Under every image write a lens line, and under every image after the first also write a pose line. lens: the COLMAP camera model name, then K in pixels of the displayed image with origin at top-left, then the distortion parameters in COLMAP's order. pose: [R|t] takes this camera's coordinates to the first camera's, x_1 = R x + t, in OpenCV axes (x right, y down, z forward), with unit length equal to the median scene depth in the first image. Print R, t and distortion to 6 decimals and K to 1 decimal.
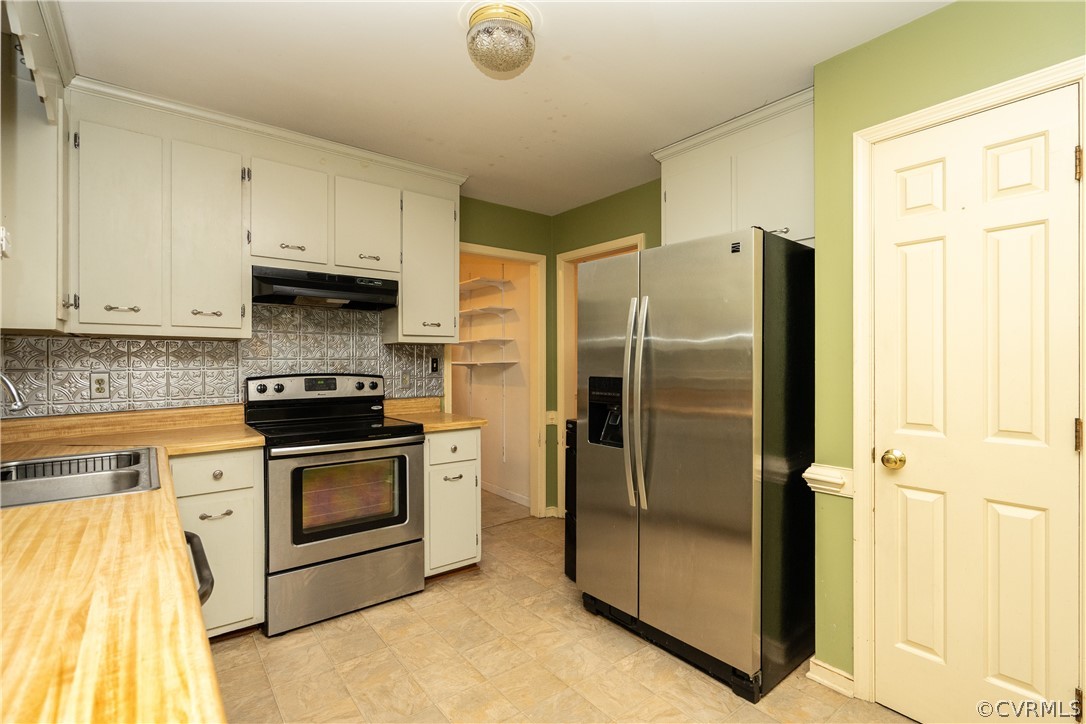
lens RADIAL K [[501.3, 0, 540.1], [0, 501.3, 363.6], [0, 0, 1]] dist [0.001126, -0.000206]
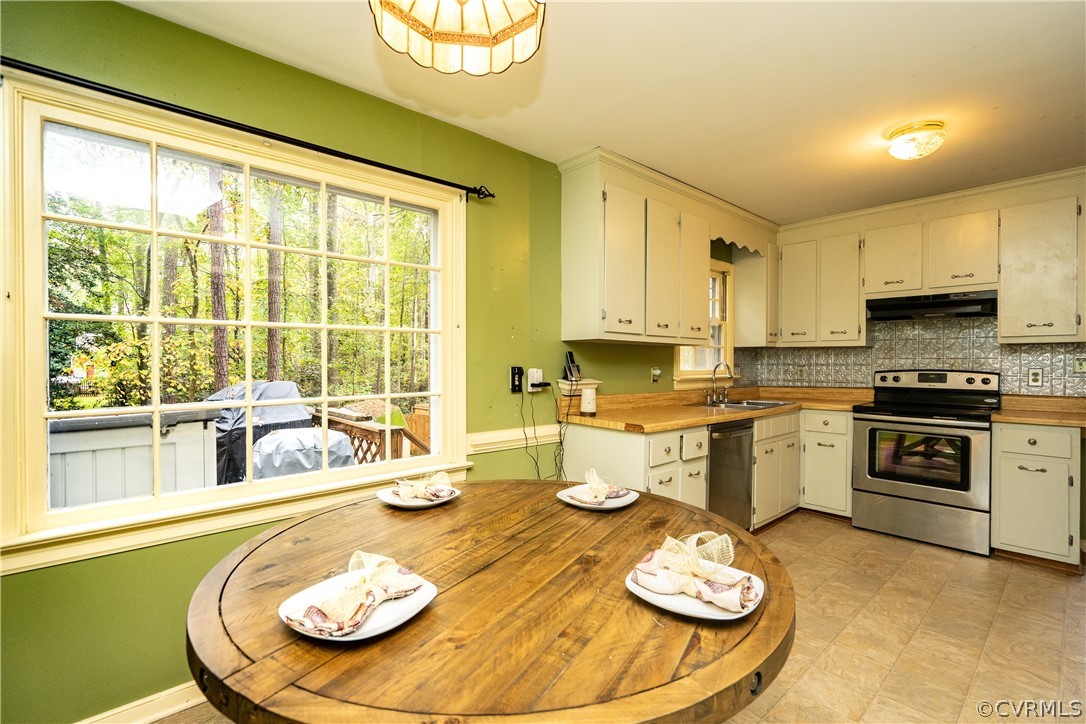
lens RADIAL K [[501.3, 0, 540.1], [0, 501.3, 363.6], [0, 0, 1]] dist [0.001126, -0.000206]
pose [[0.072834, 0.005466, -0.997329, 0.873020], [-0.004549, 0.999976, 0.005148, 0.002130], [0.997334, 0.004161, 0.072857, -0.130736]]
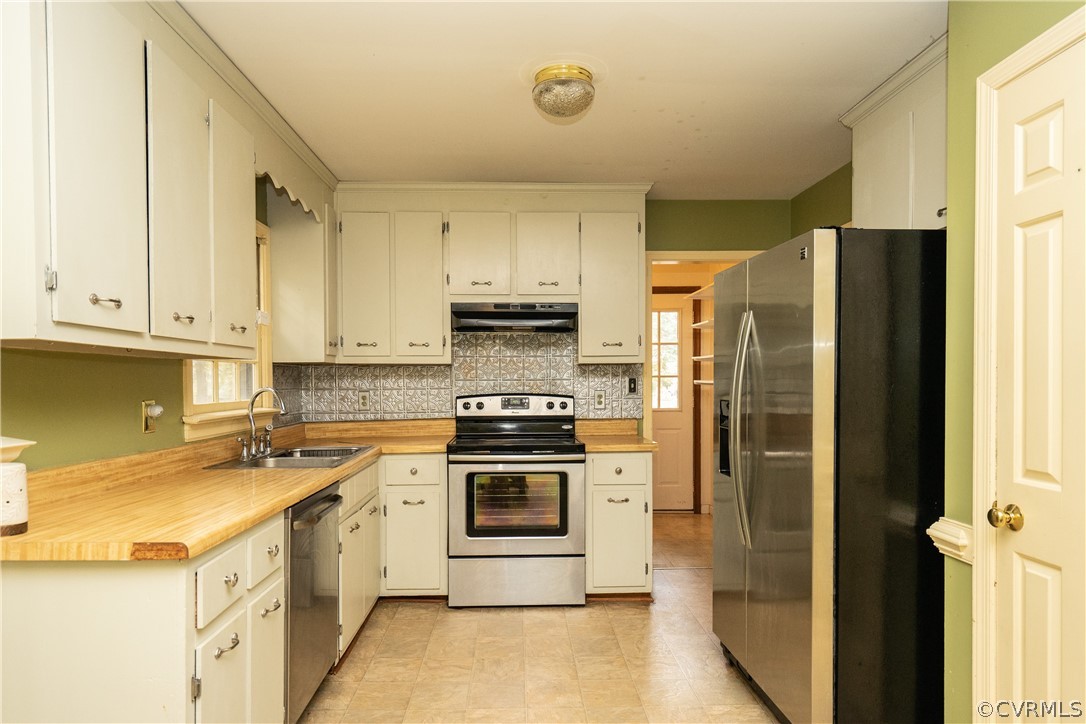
lens RADIAL K [[649.4, 0, 539.0], [0, 649.4, 392.8], [0, 0, 1]] dist [0.019194, -0.000692]
pose [[0.808050, 0.009369, -0.589039, 0.483186], [0.002606, 0.999807, 0.019477, -0.009639], [0.589108, -0.017273, 0.807870, -0.127617]]
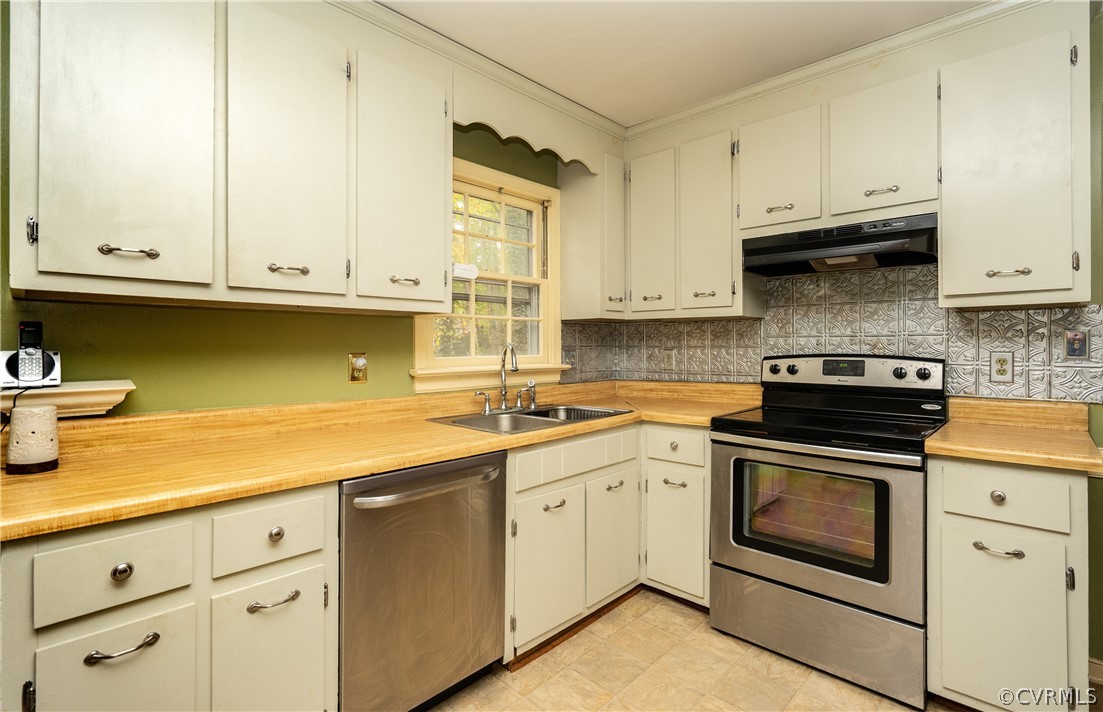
lens RADIAL K [[518.0, 0, 568.3], [0, 518.0, 342.9], [0, 0, 1]] dist [-0.000352, 0.000499]
pose [[0.155997, -0.001802, -0.987756, 0.332647], [0.000722, 0.999998, -0.001711, 0.003214], [0.987757, -0.000446, 0.155998, 0.484938]]
